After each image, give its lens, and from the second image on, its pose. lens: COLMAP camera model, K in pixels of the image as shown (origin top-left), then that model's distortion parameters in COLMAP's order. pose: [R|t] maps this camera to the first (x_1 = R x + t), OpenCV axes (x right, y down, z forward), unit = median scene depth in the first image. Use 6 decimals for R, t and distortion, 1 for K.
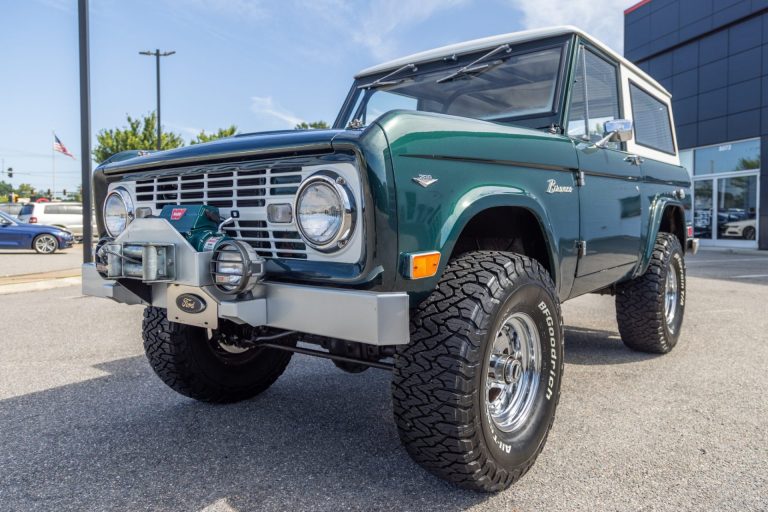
lens RADIAL K [[576.2, 0, 399.5], [0, 576.2, 244.4], [0, 0, 1]] dist [-0.003745, -0.000828]
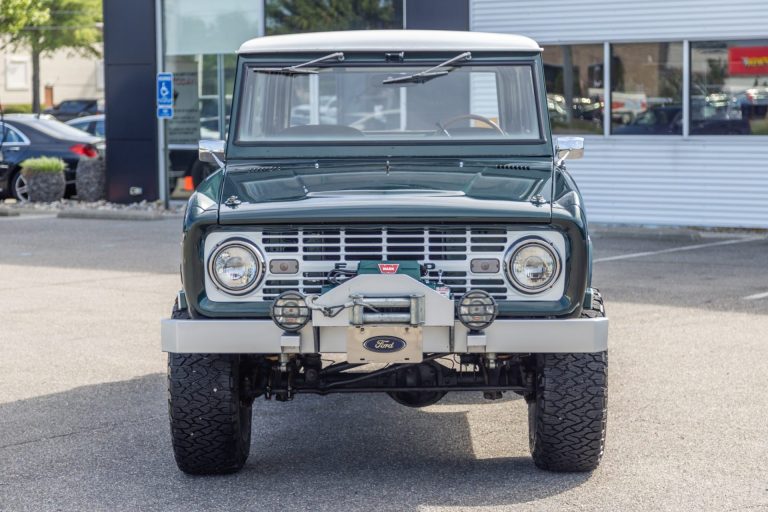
lens RADIAL K [[1982.6, 0, 383.3], [0, 1982.6, 258.3], [0, 0, 1]] dist [0.022792, 0.000000]
pose [[0.802087, -0.051918, 0.594946, -2.547044], [0.028793, 0.998417, 0.048310, -0.245133], [-0.596513, -0.021618, 0.802312, -2.044725]]
